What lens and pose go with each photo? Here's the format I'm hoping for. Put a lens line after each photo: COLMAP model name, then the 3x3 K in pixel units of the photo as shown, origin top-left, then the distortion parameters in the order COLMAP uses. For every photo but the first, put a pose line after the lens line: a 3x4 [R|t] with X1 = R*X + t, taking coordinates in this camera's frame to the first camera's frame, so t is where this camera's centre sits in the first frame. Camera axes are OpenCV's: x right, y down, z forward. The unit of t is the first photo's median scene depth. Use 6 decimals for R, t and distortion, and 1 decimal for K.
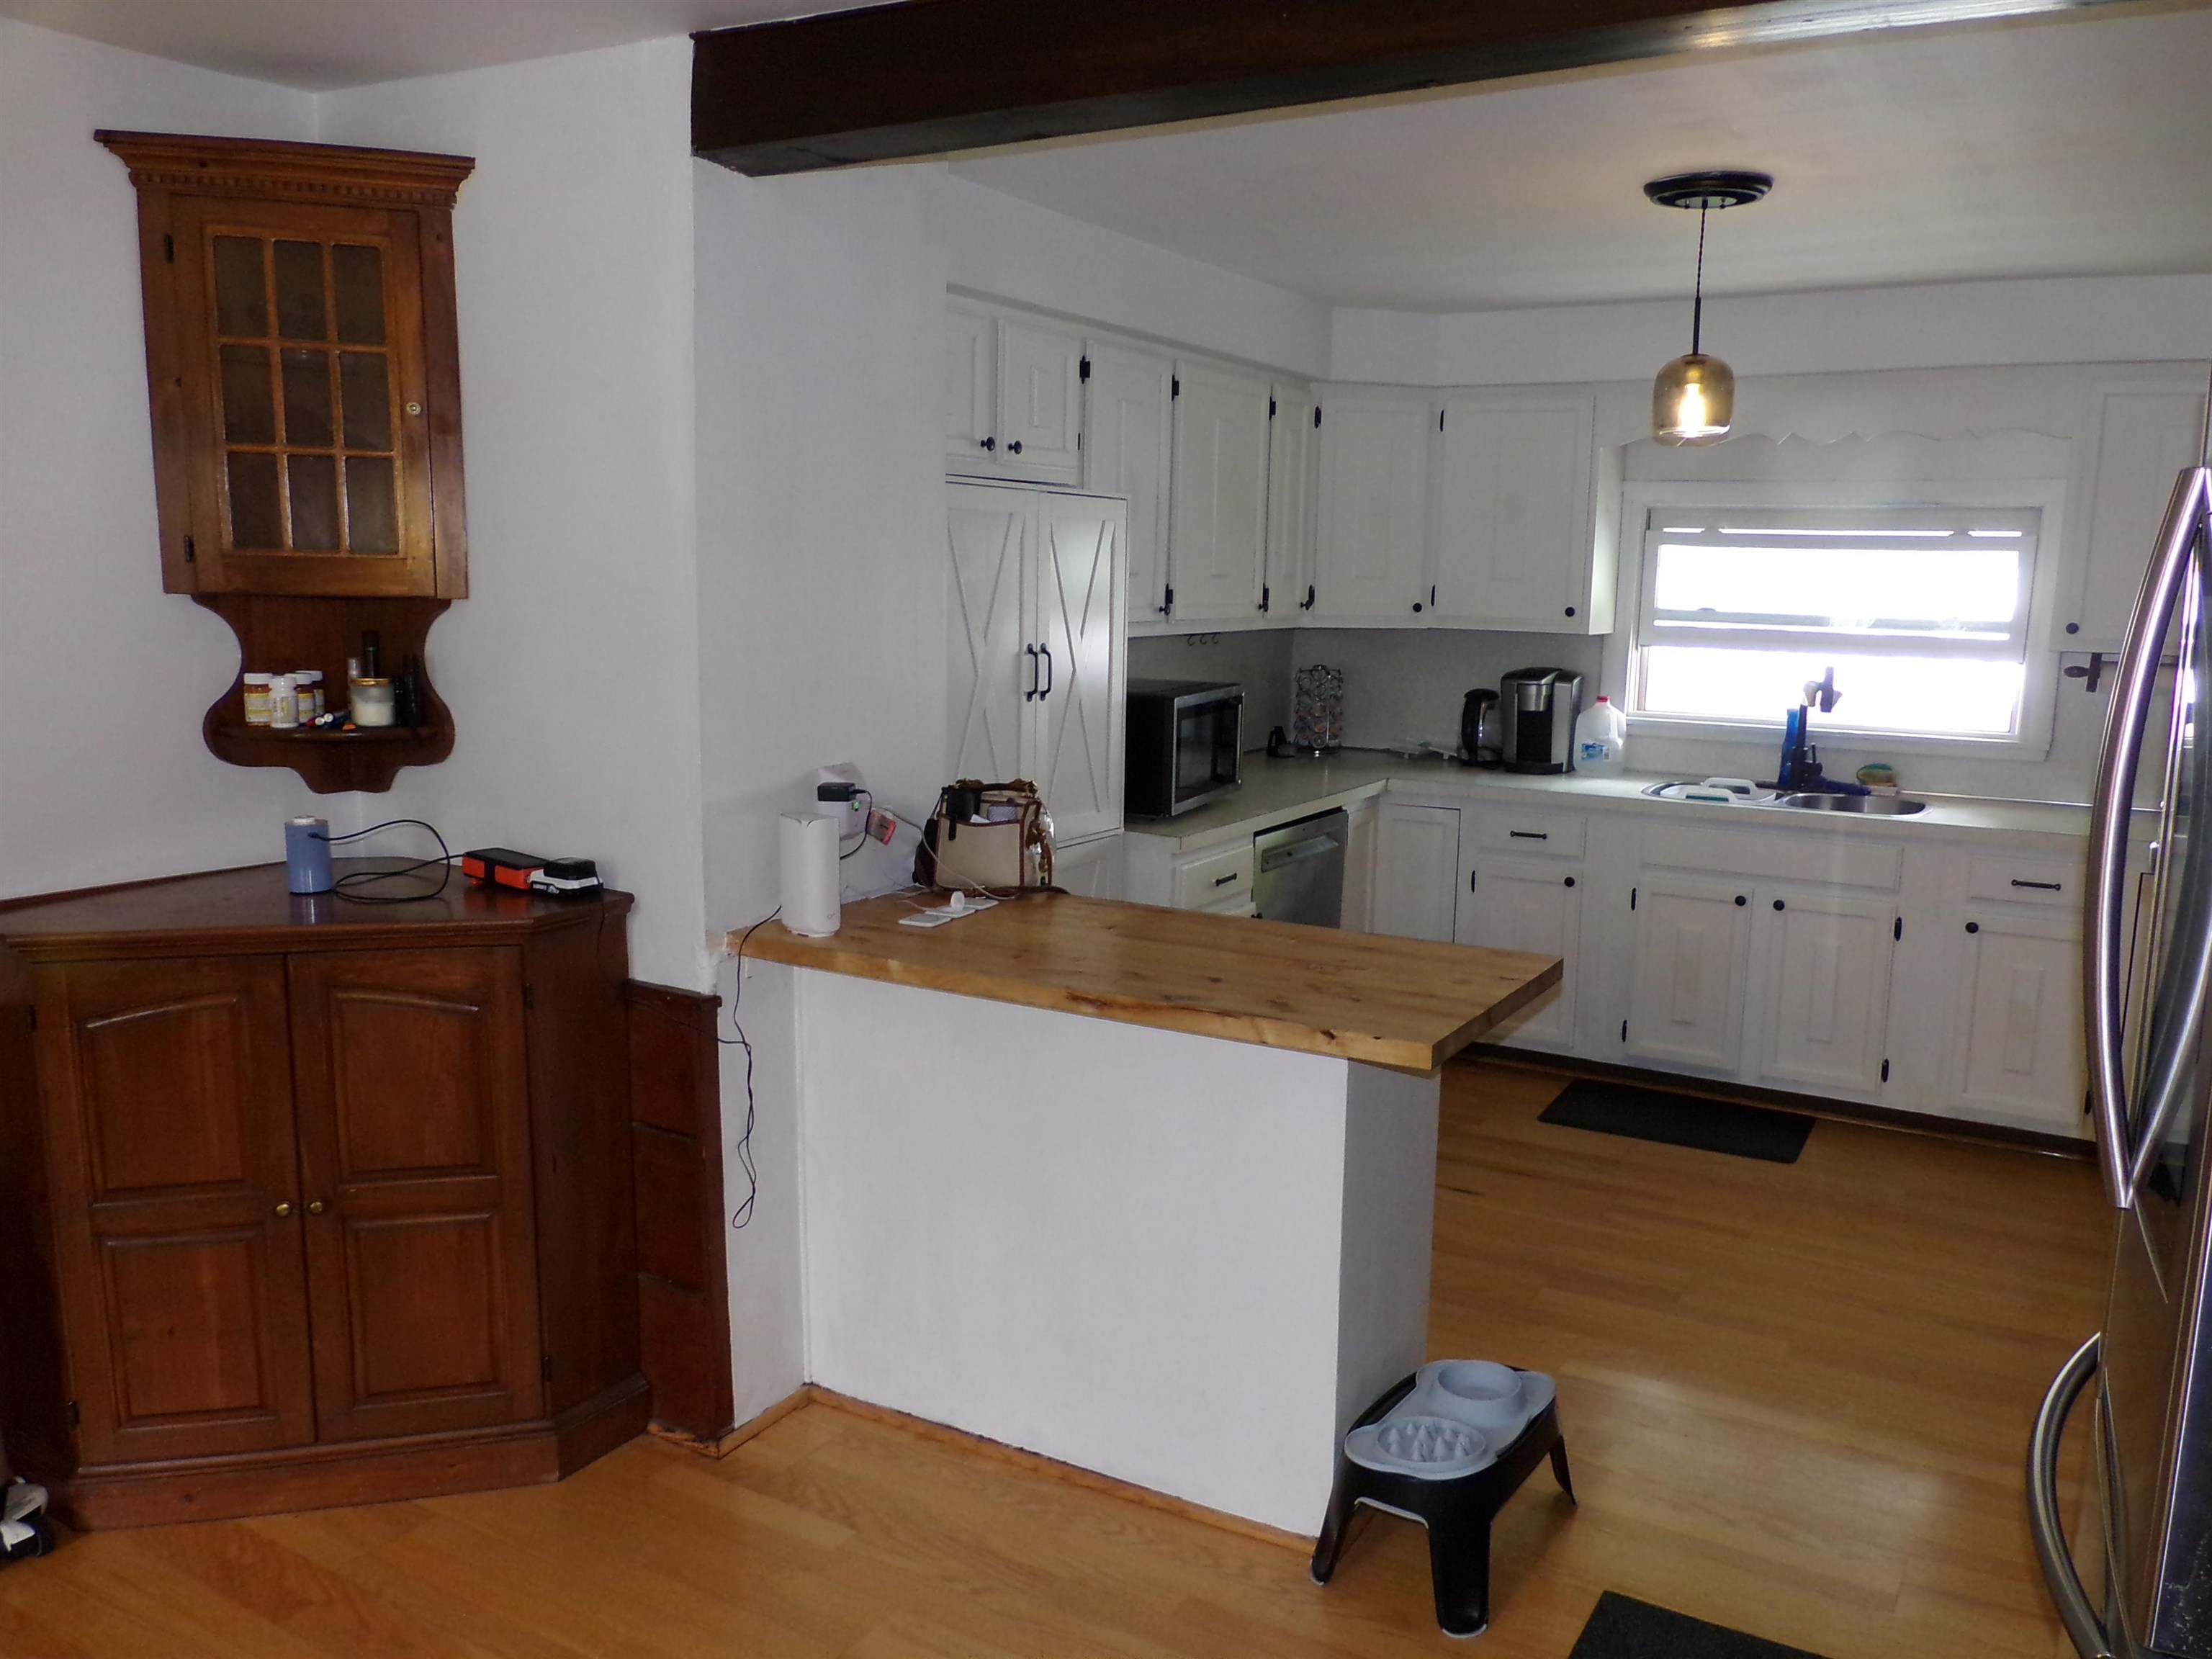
lens RADIAL K [[1705.5, 0, 1129.0], [0, 1705.5, 836.9], [0, 0, 1]] dist [-0.078821, 0.145368]
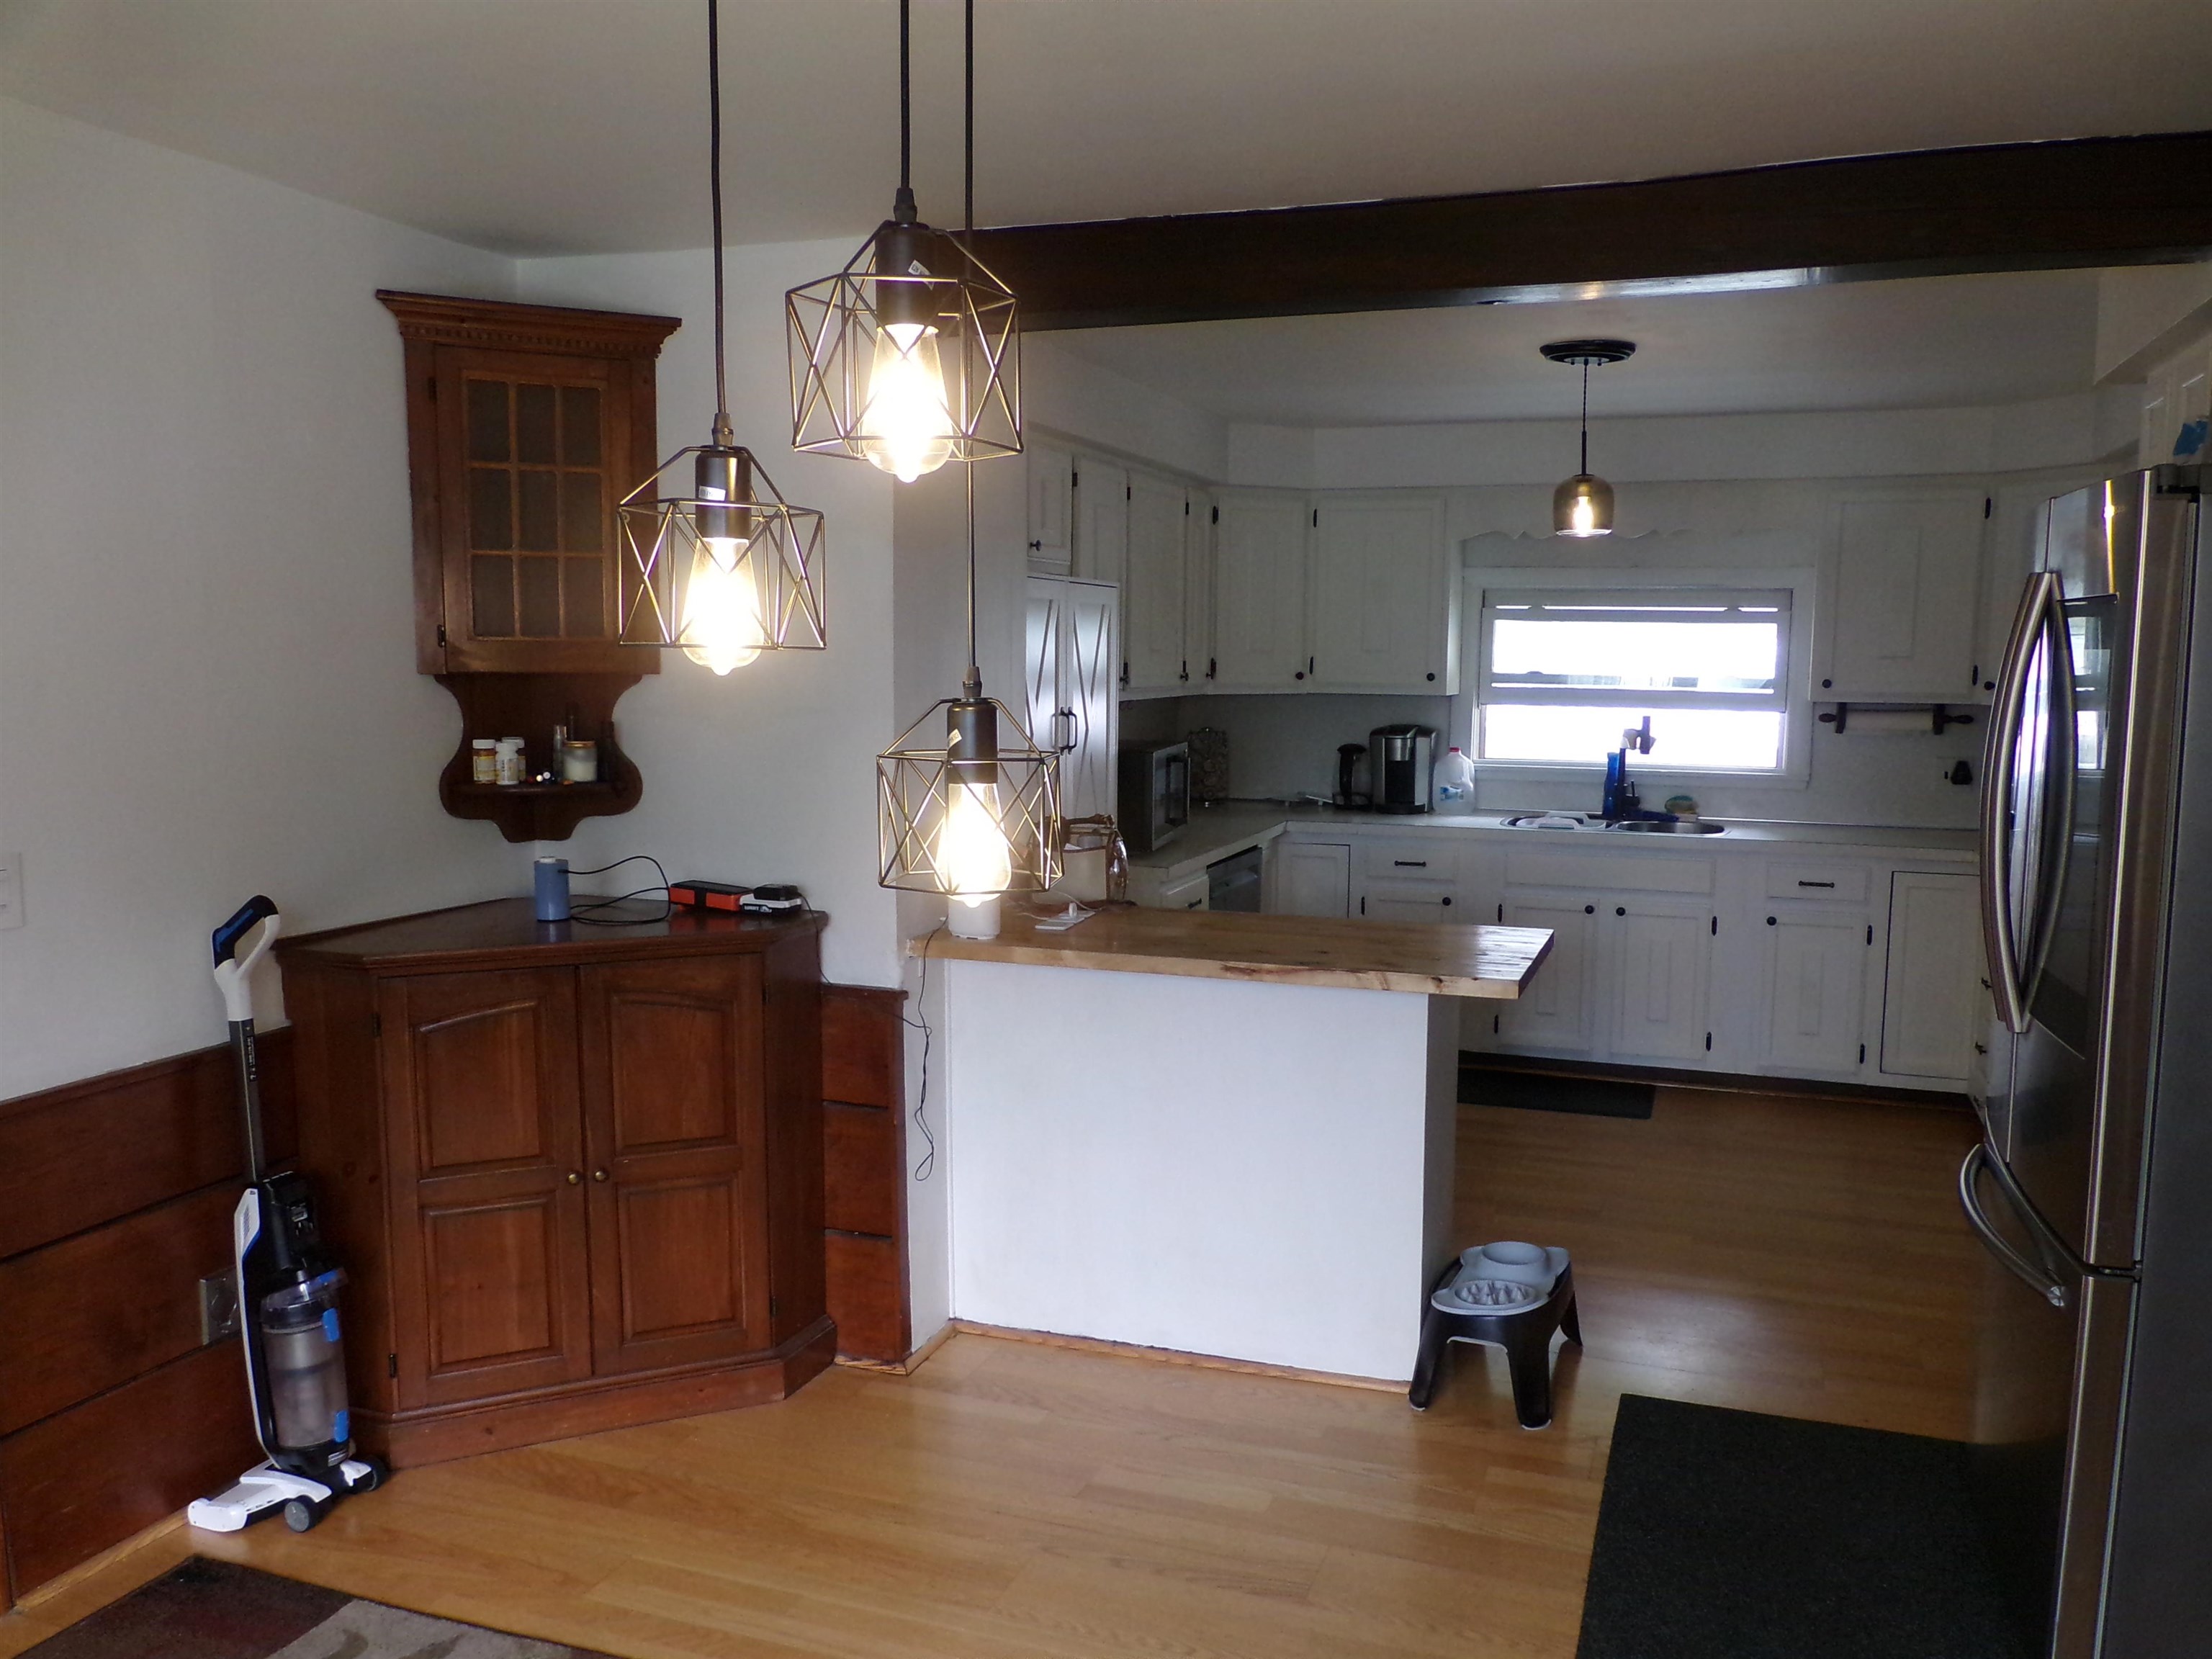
lens RADIAL K [[1714.0, 0, 1106.0], [0, 1714.0, 829.5], [0, 0, 1]] dist [-0.107403, 0.141415]
pose [[0.985826, -0.030465, 0.164984, -0.251185], [0.038937, 0.998071, -0.048365, 0.035723], [-0.163192, 0.054103, 0.985110, -0.210007]]
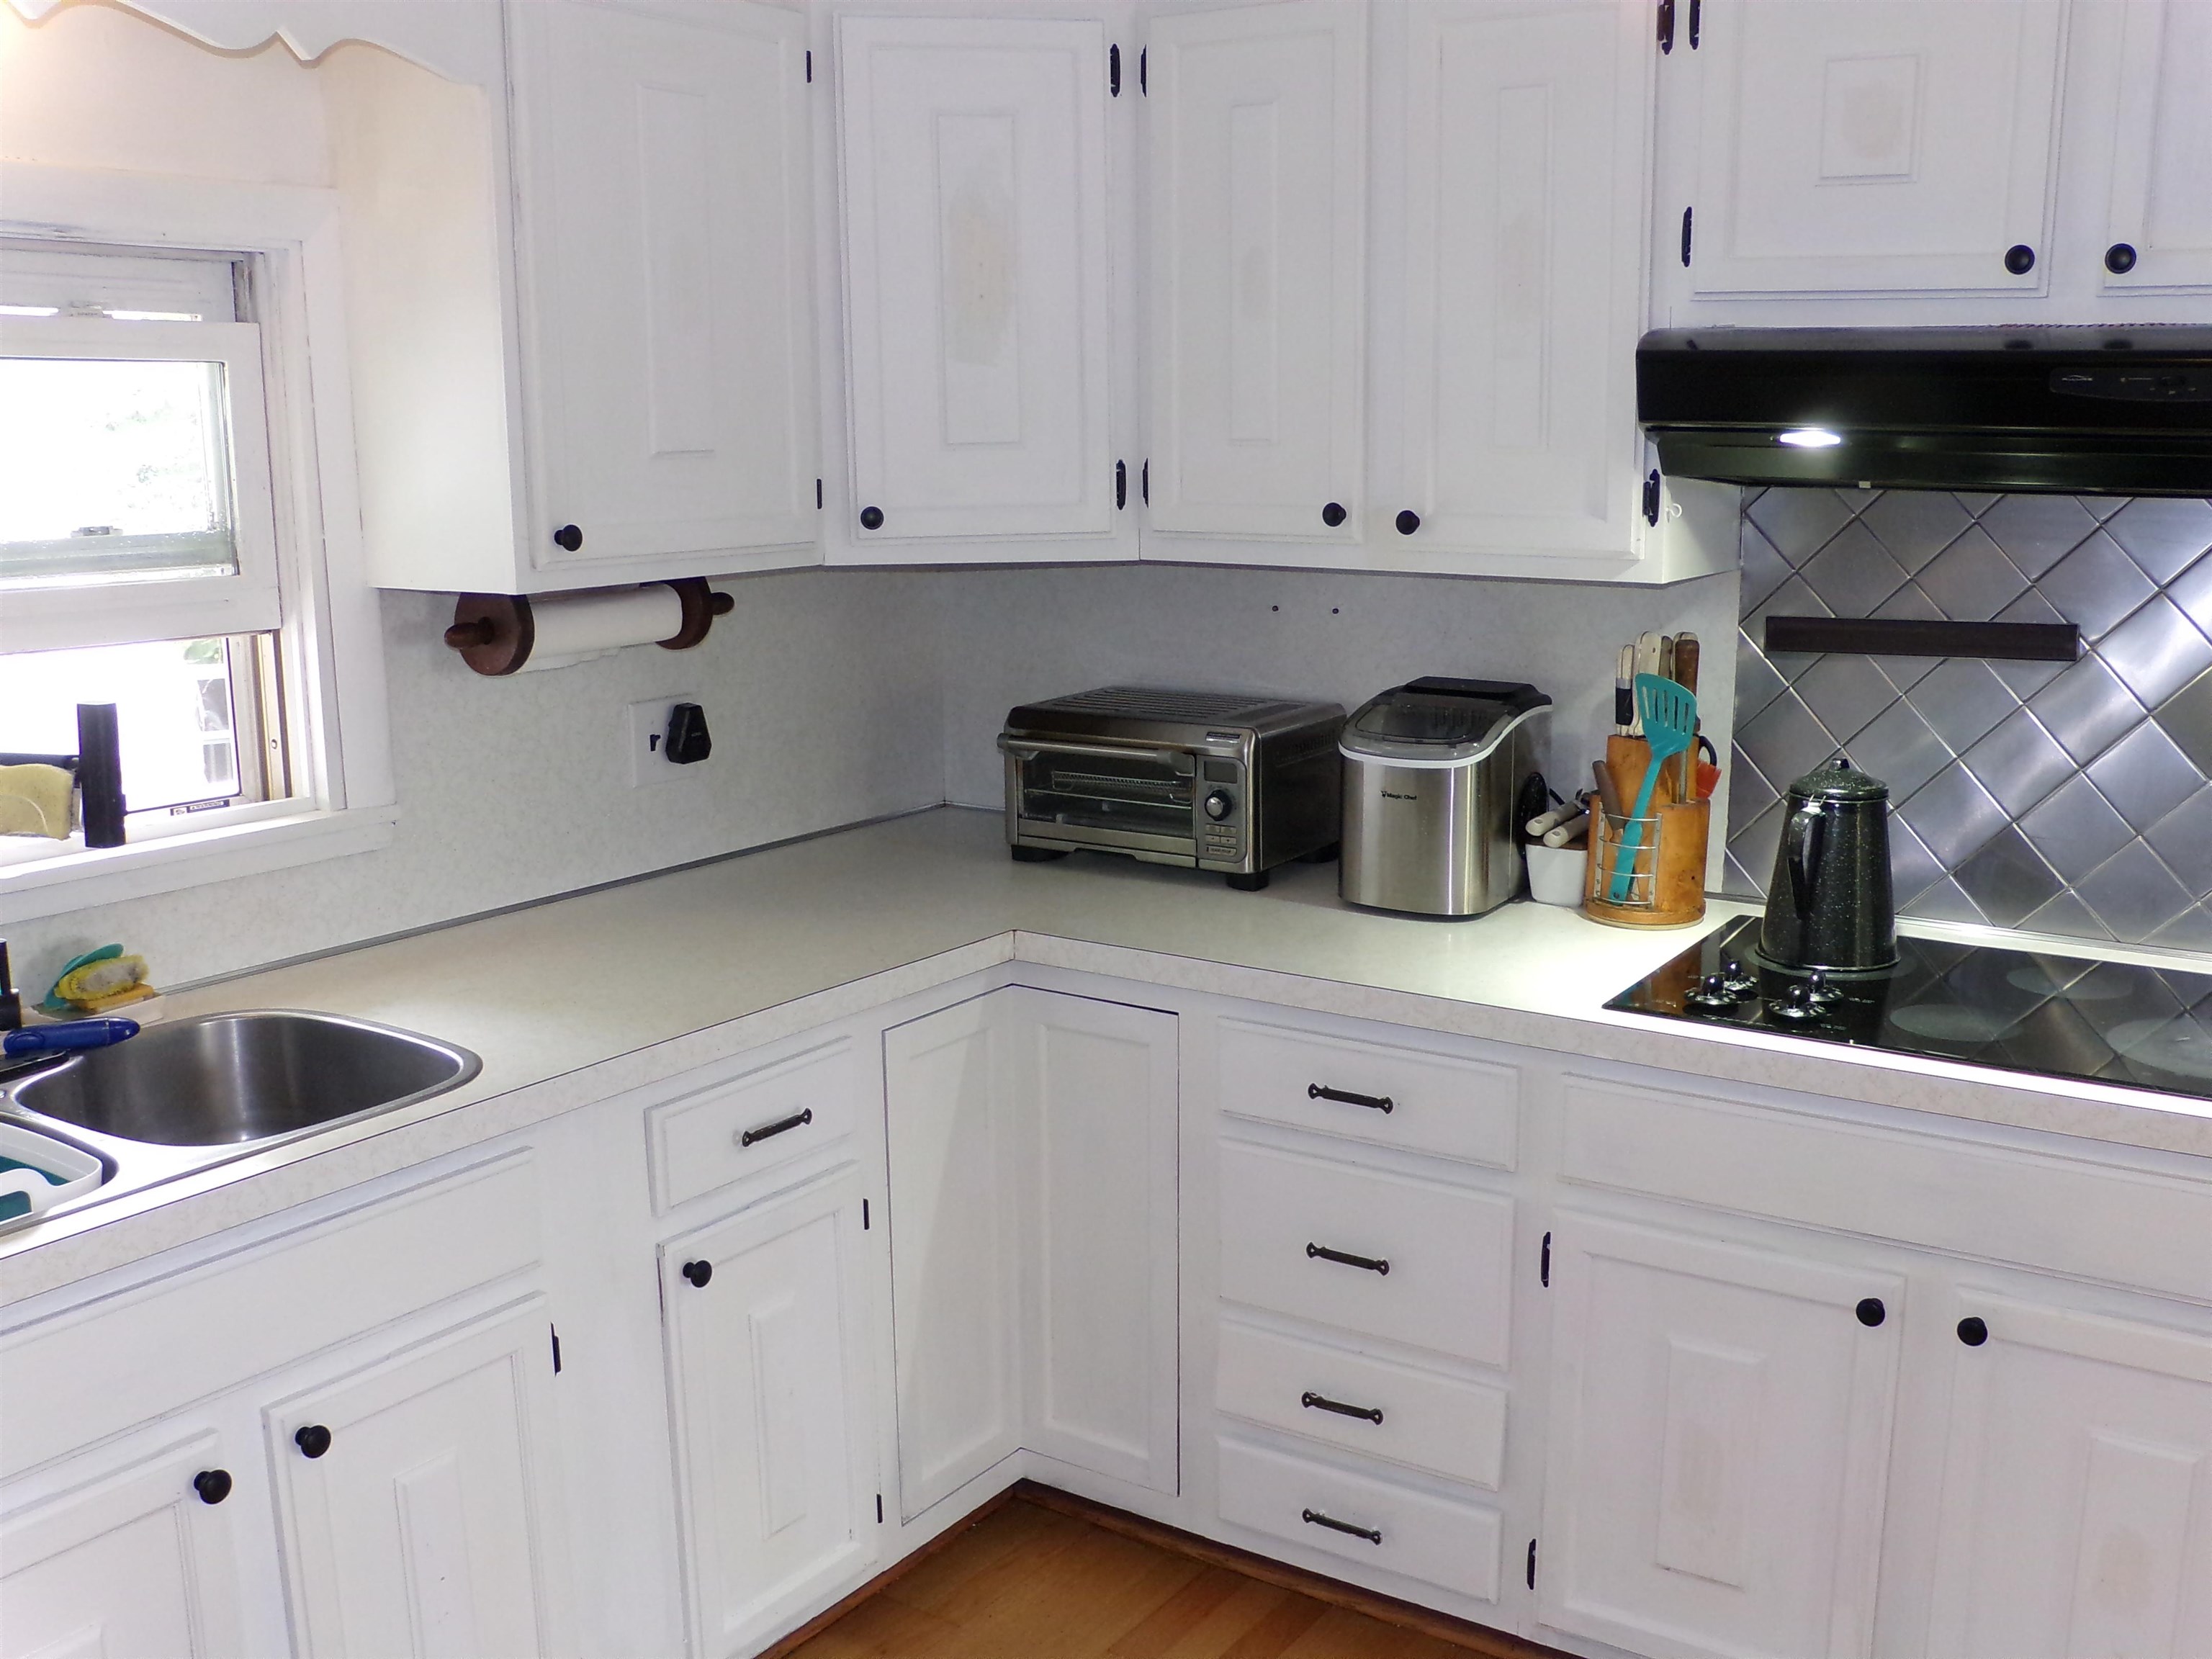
lens RADIAL K [[2143.3, 0, 1166.6], [0, 2143.3, 865.2], [0, 0, 1]] dist [-0.148159, 0.197142]
pose [[0.045740, -0.227717, 0.972653, 0.025905], [0.167367, 0.961656, 0.217271, -0.175783], [-0.984833, 0.152852, 0.082098, 1.068412]]
